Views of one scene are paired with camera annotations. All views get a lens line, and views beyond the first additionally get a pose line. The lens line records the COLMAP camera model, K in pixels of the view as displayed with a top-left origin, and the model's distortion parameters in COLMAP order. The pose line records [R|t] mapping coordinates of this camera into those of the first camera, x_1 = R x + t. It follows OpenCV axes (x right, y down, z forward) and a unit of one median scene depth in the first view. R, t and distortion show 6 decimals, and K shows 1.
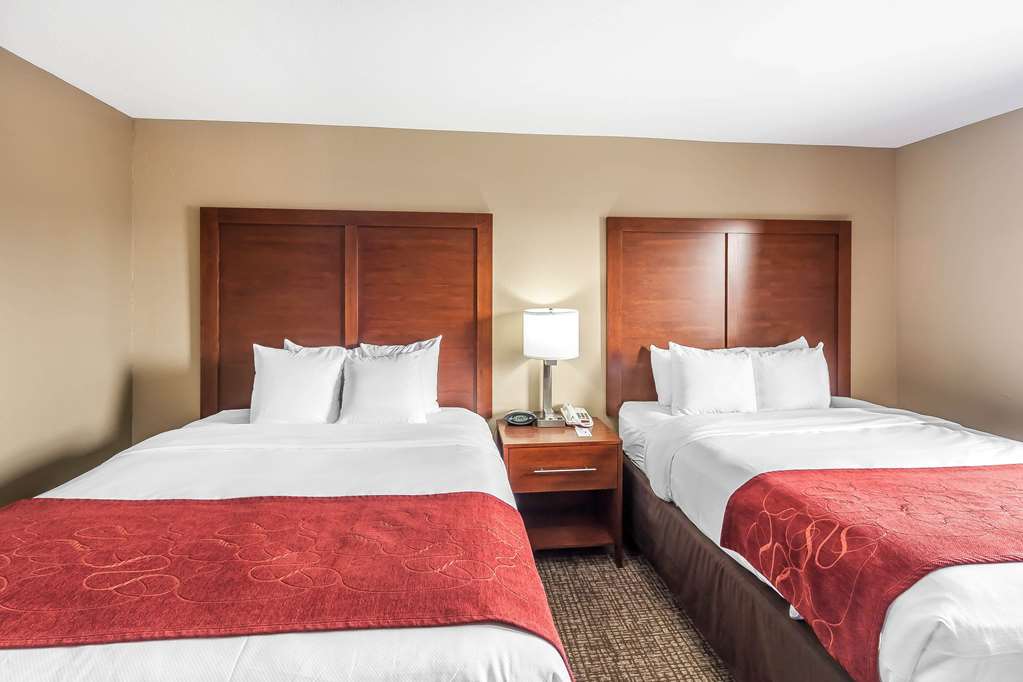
lens RADIAL K [[484.3, 0, 510.2], [0, 484.3, 294.4], [0, 0, 1]] dist [-0.002233, -0.000292]
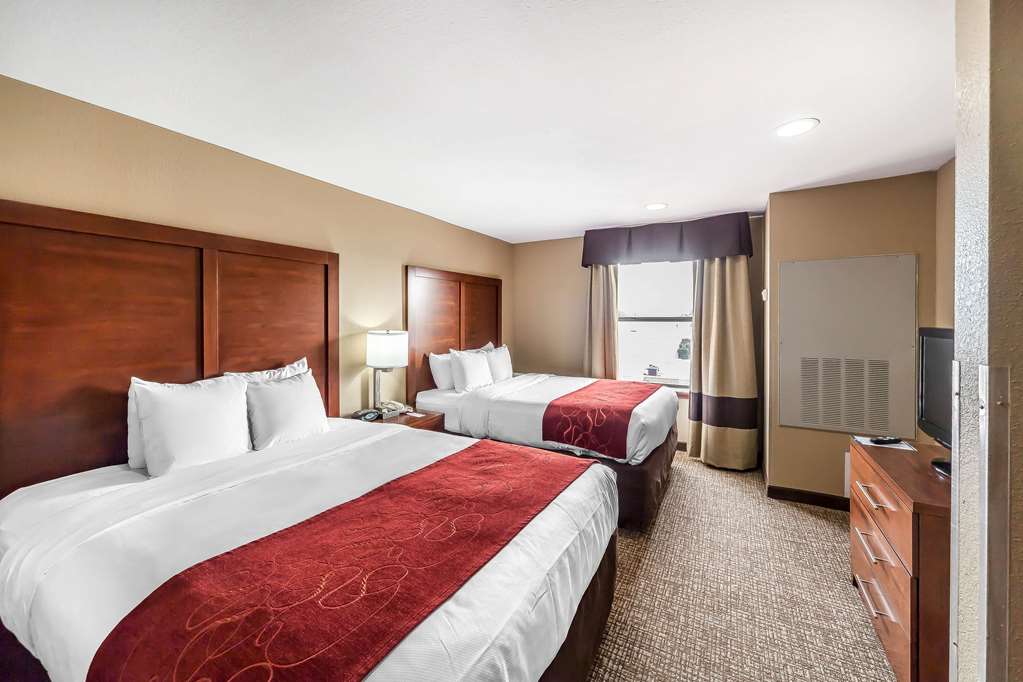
lens RADIAL K [[408.2, 0, 507.1], [0, 408.2, 314.9], [0, 0, 1]] dist [0.012253, 0.000187]
pose [[0.578760, -0.000094, 0.815498, -0.638042], [0.006504, 0.999969, -0.004501, -0.006081], [-0.815472, 0.007909, 0.578742, 0.067136]]
